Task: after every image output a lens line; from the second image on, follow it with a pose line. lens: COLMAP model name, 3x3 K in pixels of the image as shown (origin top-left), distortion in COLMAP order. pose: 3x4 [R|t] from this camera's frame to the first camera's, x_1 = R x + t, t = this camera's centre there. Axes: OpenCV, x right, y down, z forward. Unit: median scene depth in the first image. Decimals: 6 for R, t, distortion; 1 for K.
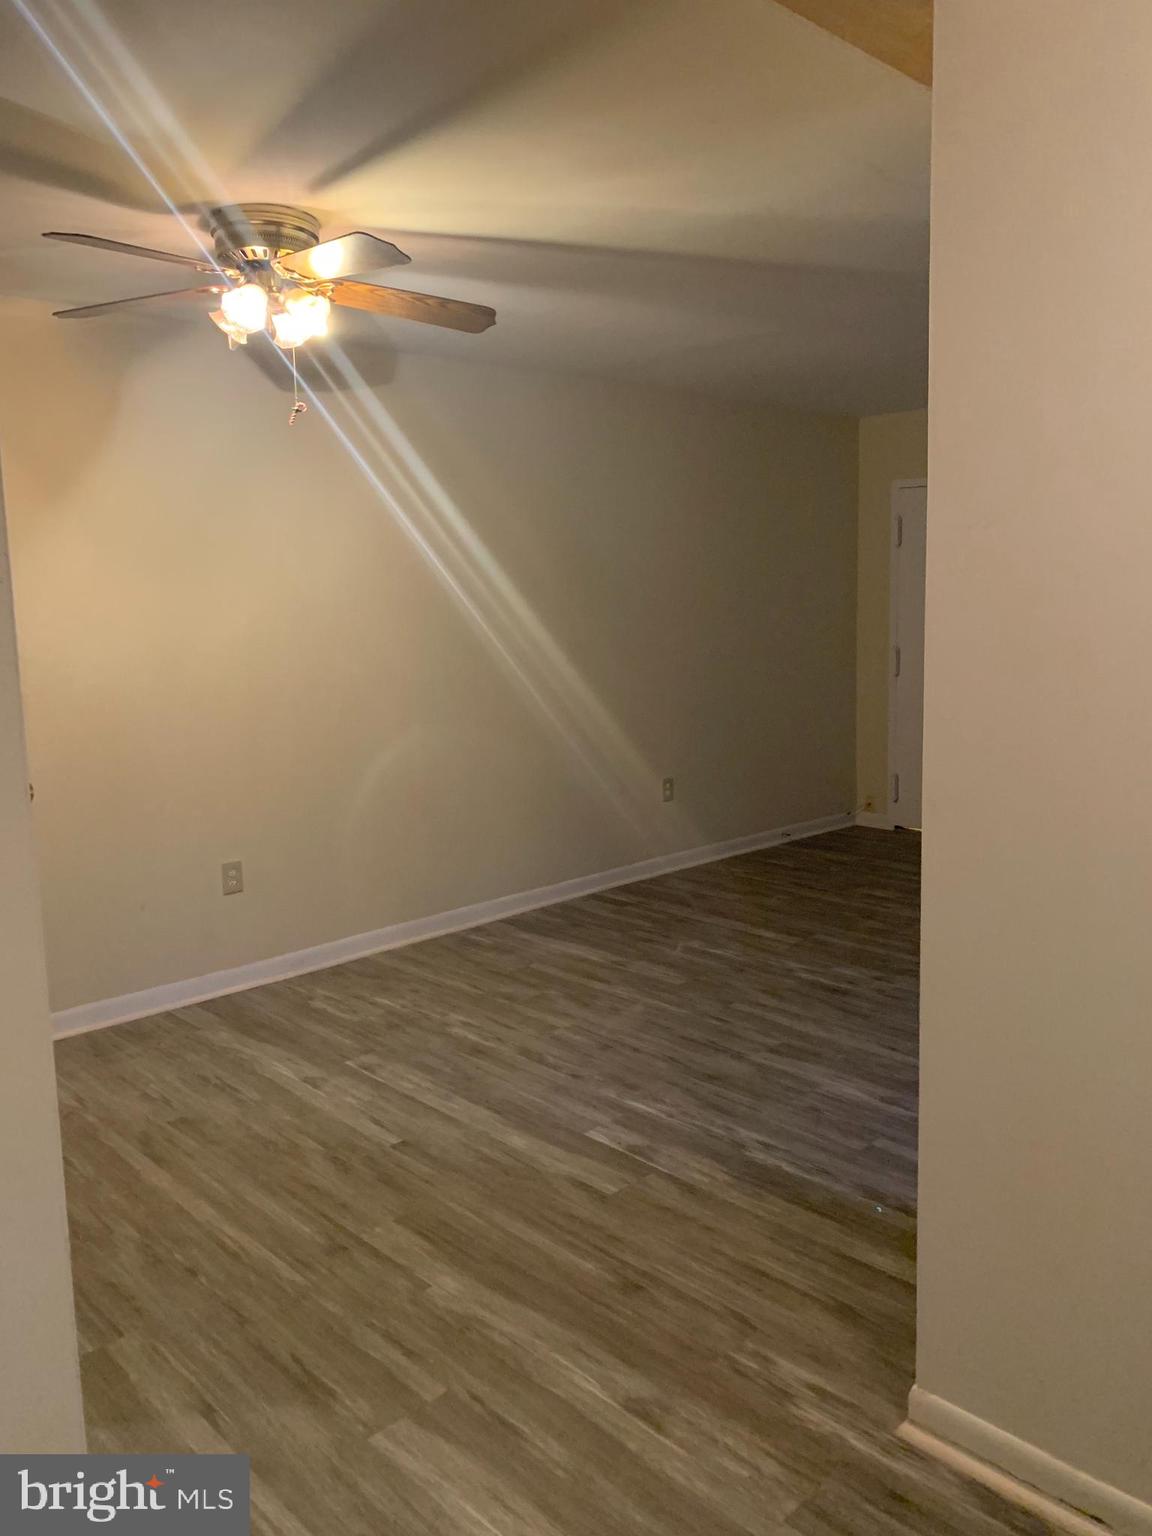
lens RADIAL K [[1147.5, 0, 576.0], [0, 1147.5, 768.0], [0, 0, 1]] dist [-0.094441, -0.002963]
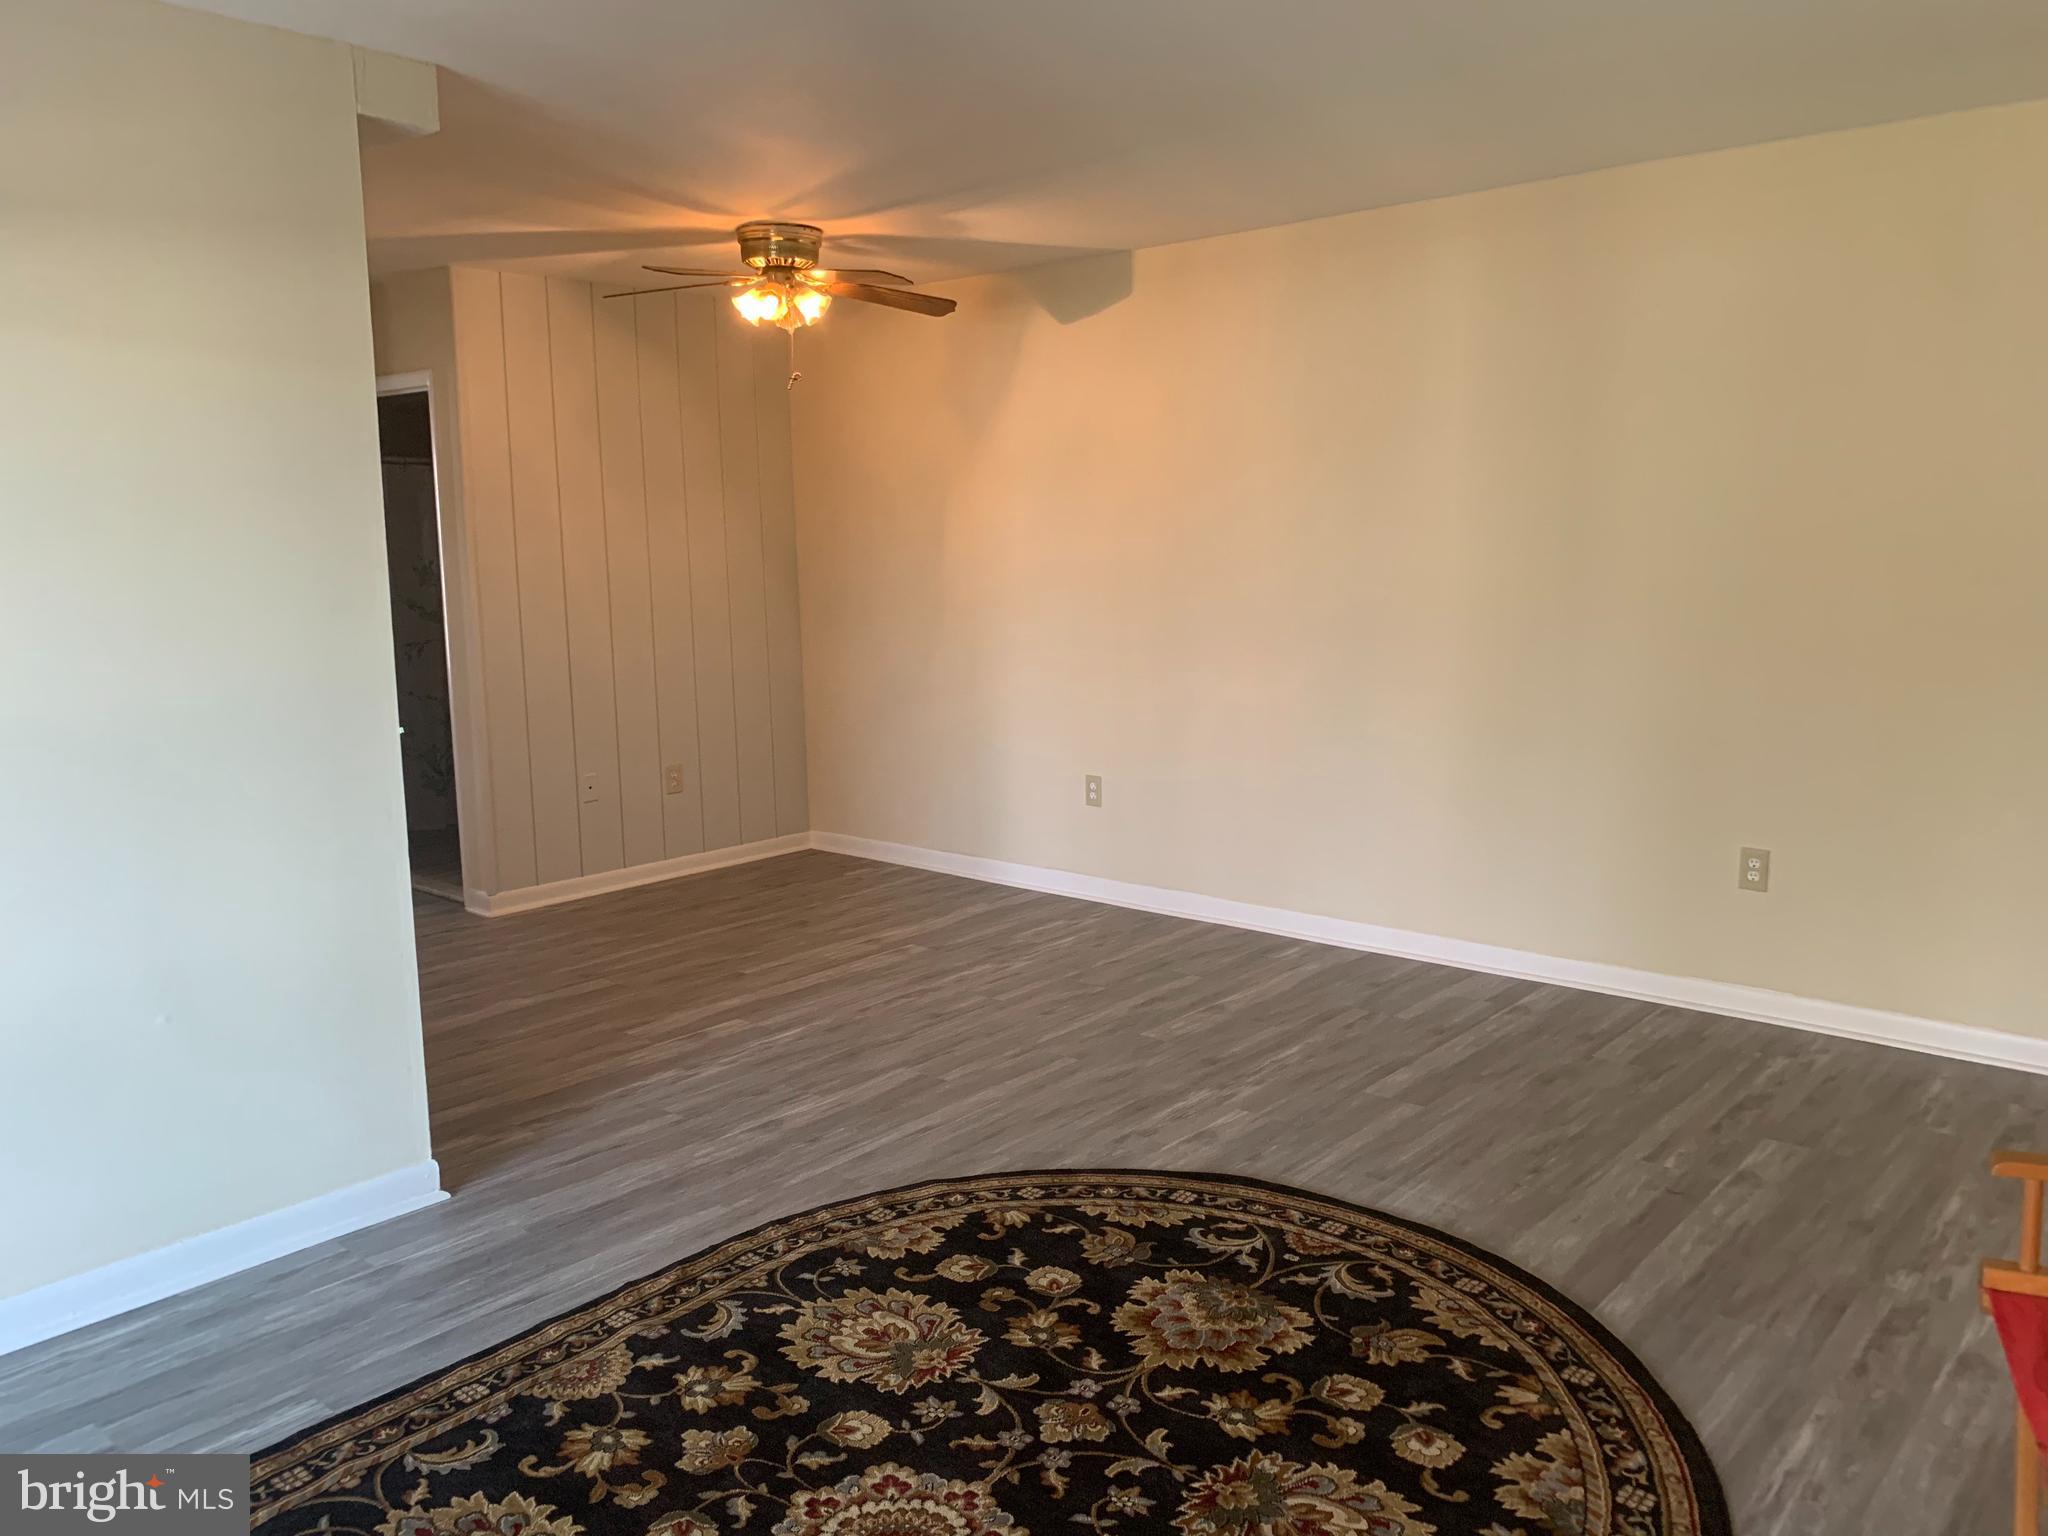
lens RADIAL K [[1565.9, 0, 1024.0], [0, 1565.9, 768.0], [0, 0, 1]] dist [0.015700, -0.008361]
pose [[0.100169, 0.176669, -0.979160, 1.106955], [-0.132281, 0.977738, 0.162880, -0.152022], [0.986138, 0.113209, 0.121309, 0.785846]]
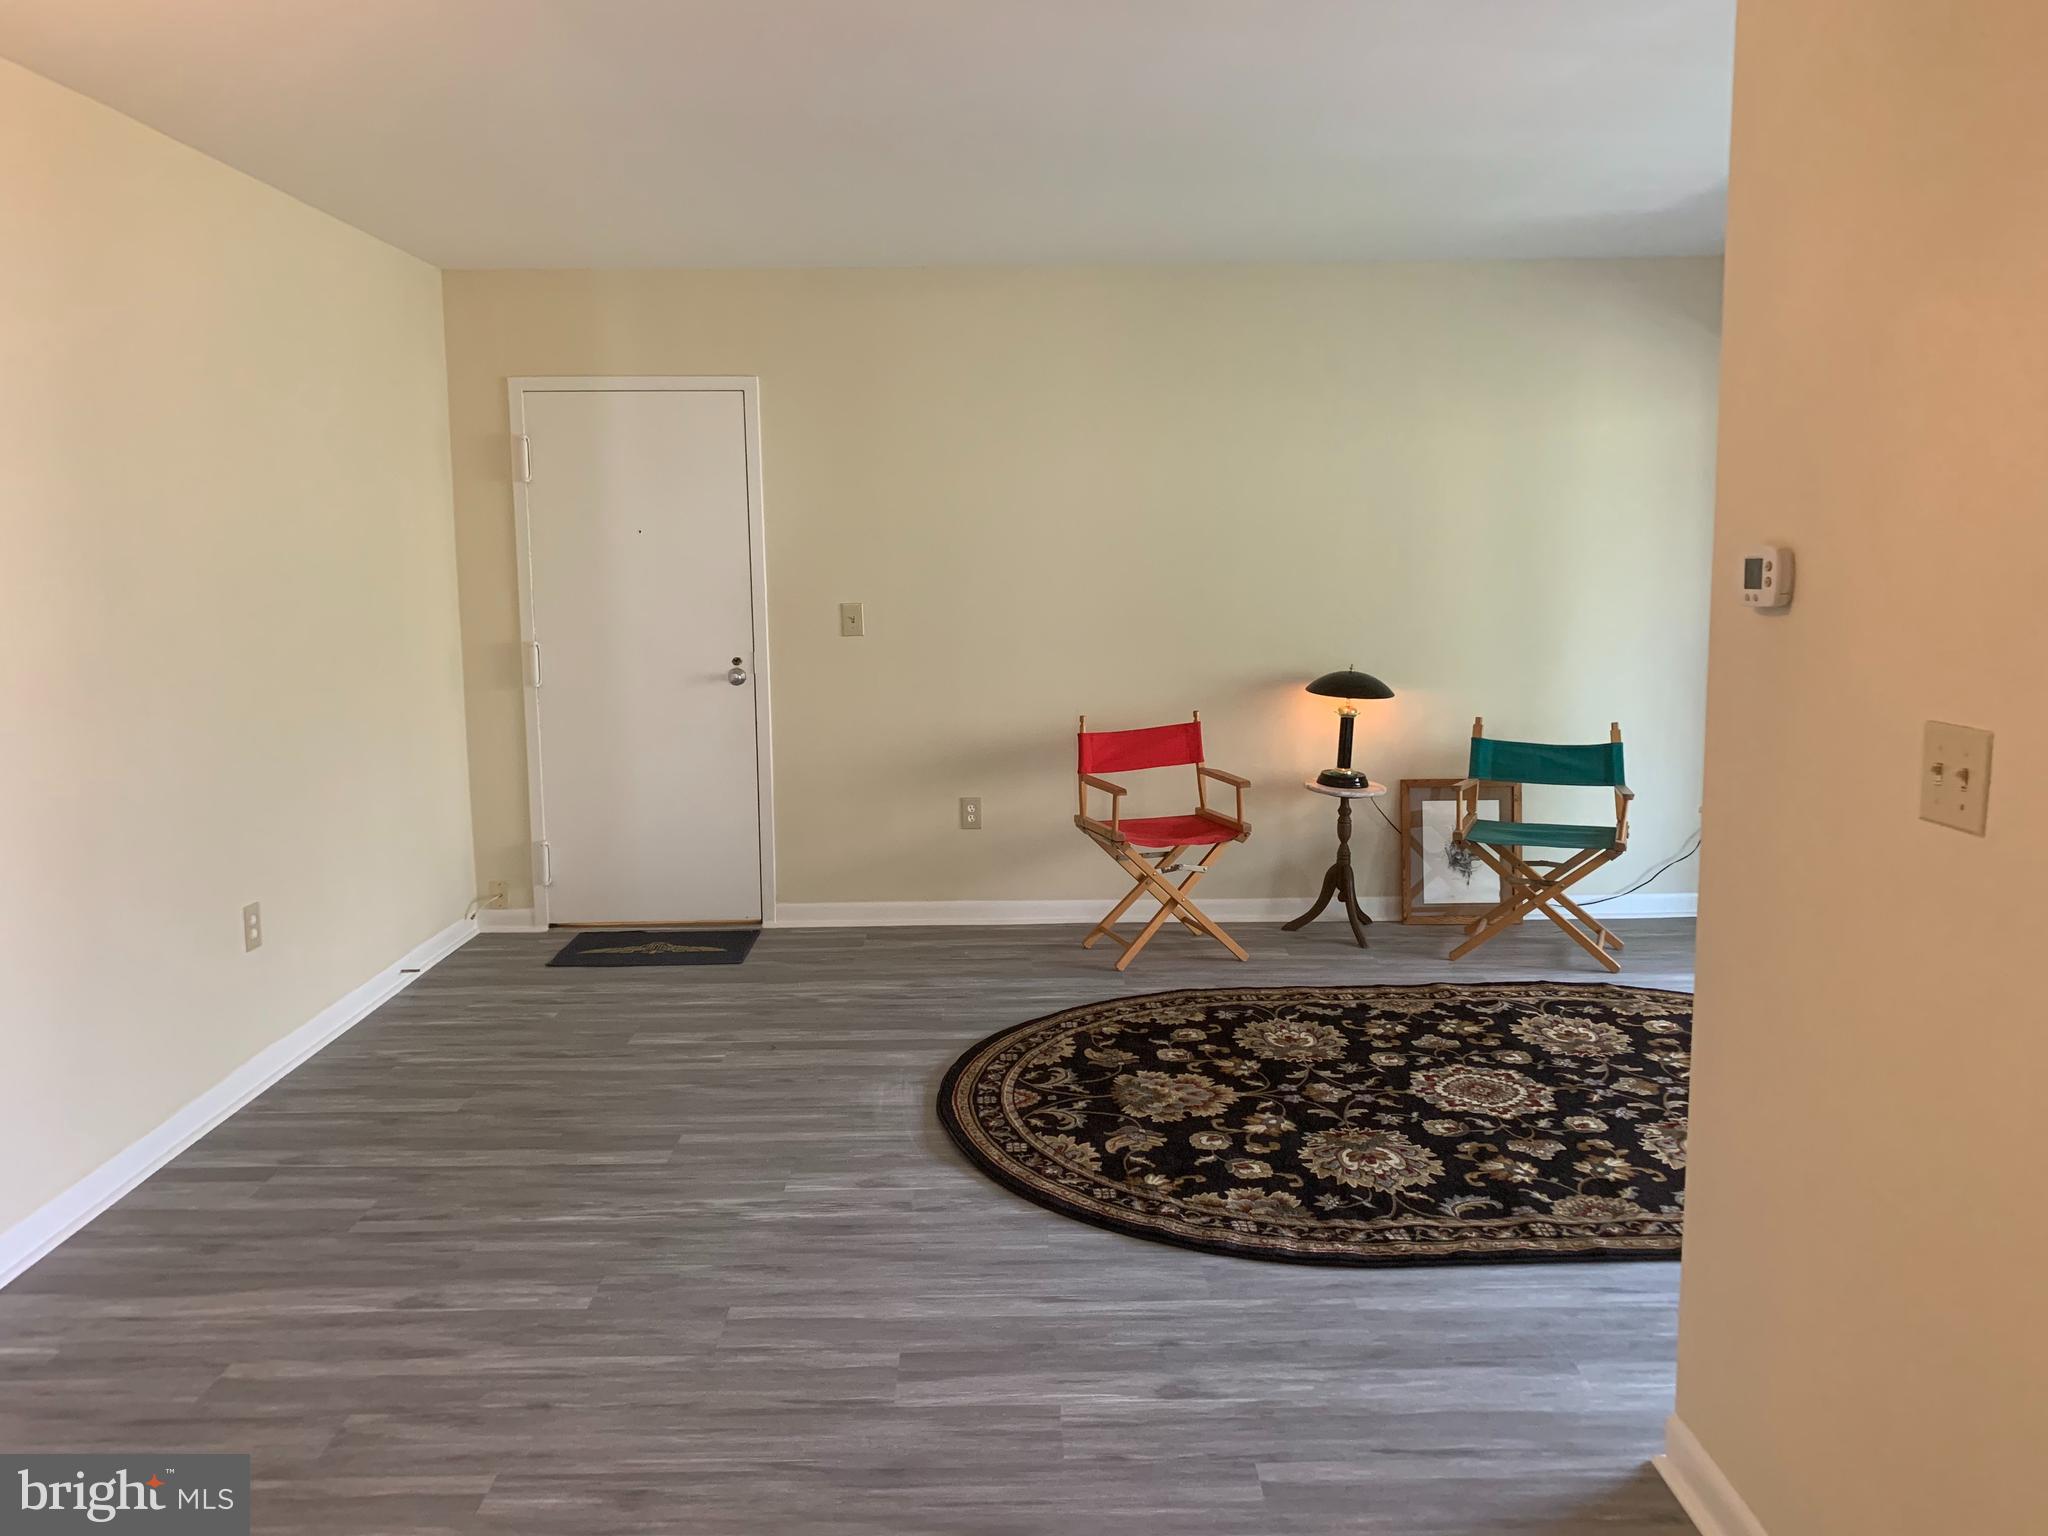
lens RADIAL K [[1565.9, 0, 1024.0], [0, 1565.9, 768.0], [0, 0, 1]] dist [0.015700, -0.008361]
pose [[0.675036, -0.091769, 0.732055, -0.280541], [0.103517, 0.994200, 0.029177, -0.054770], [-0.730487, 0.056084, 0.680620, 0.363421]]
